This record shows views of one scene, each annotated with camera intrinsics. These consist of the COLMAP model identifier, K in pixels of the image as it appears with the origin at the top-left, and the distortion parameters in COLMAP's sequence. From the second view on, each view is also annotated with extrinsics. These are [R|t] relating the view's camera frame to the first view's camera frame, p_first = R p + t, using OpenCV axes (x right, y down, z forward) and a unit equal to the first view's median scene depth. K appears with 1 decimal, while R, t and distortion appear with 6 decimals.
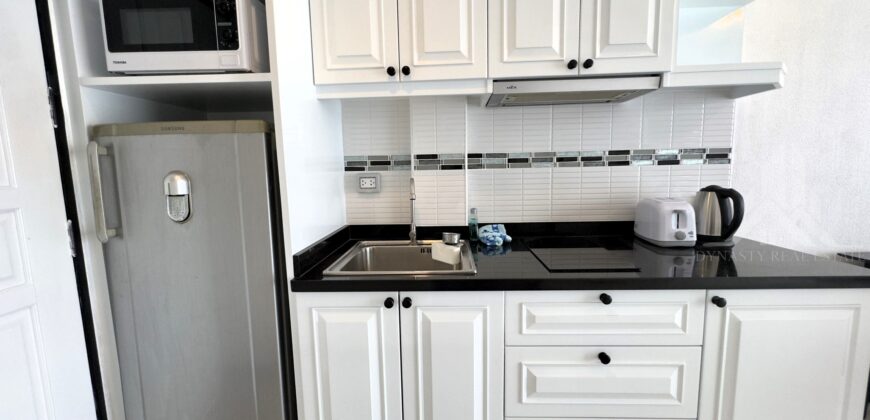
lens RADIAL K [[346.8, 0, 433.6], [0, 346.8, 213.5], [0, 0, 1]] dist [-0.002558, 0.000043]
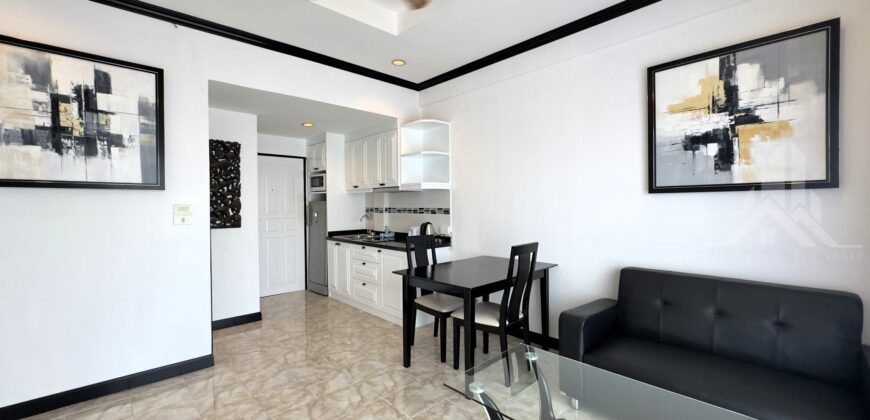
lens RADIAL K [[346.8, 0, 433.6], [0, 346.8, 208.9], [0, 0, 1]] dist [-0.002558, 0.000043]
pose [[0.714627, 0.026617, -0.698999, 2.460011], [-0.102151, 0.992534, -0.066641, -0.005106], [0.692007, 0.119027, 0.712011, -0.840681]]
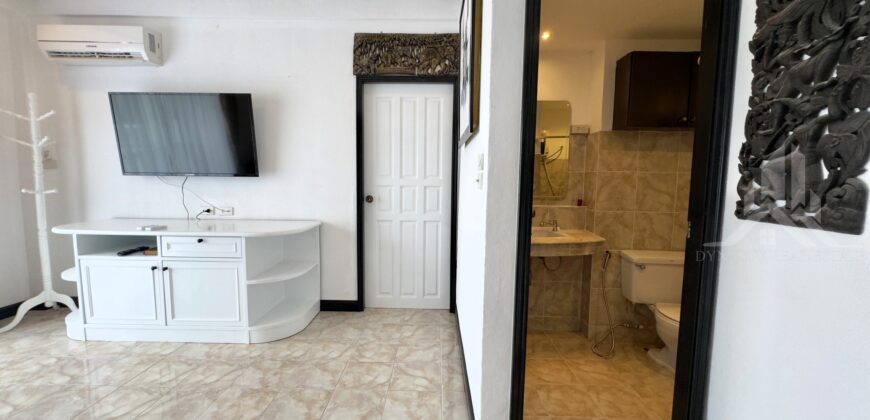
lens RADIAL K [[346.8, 0, 436.9], [0, 346.8, 209.8], [0, 0, 1]] dist [-0.002558, 0.000043]
pose [[-0.999320, 0.017182, -0.032624, 0.618474], [0.009592, 0.975470, 0.219923, -0.071865], [0.035603, 0.219461, -0.974972, 0.437026]]
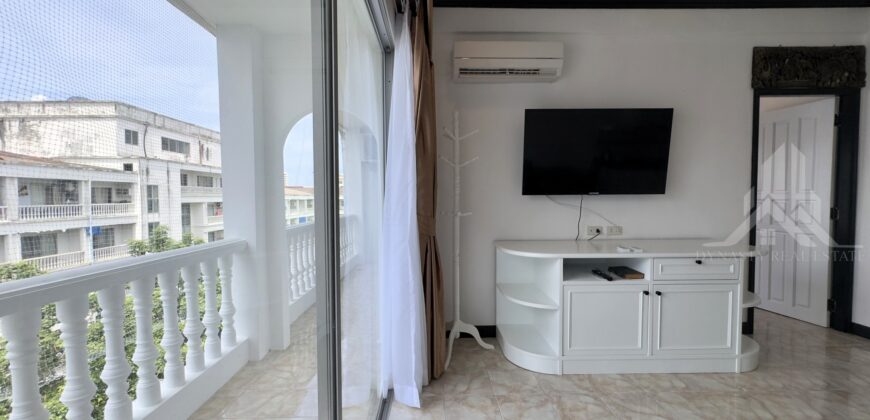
lens RADIAL K [[346.8, 0, 433.5], [0, 346.8, 210.1], [0, 0, 1]] dist [-0.002558, 0.000043]
pose [[-0.998215, 0.036266, -0.047459, 2.681713], [0.027683, 0.984983, 0.170417, -0.098504], [0.052927, 0.168799, -0.984228, 0.263689]]
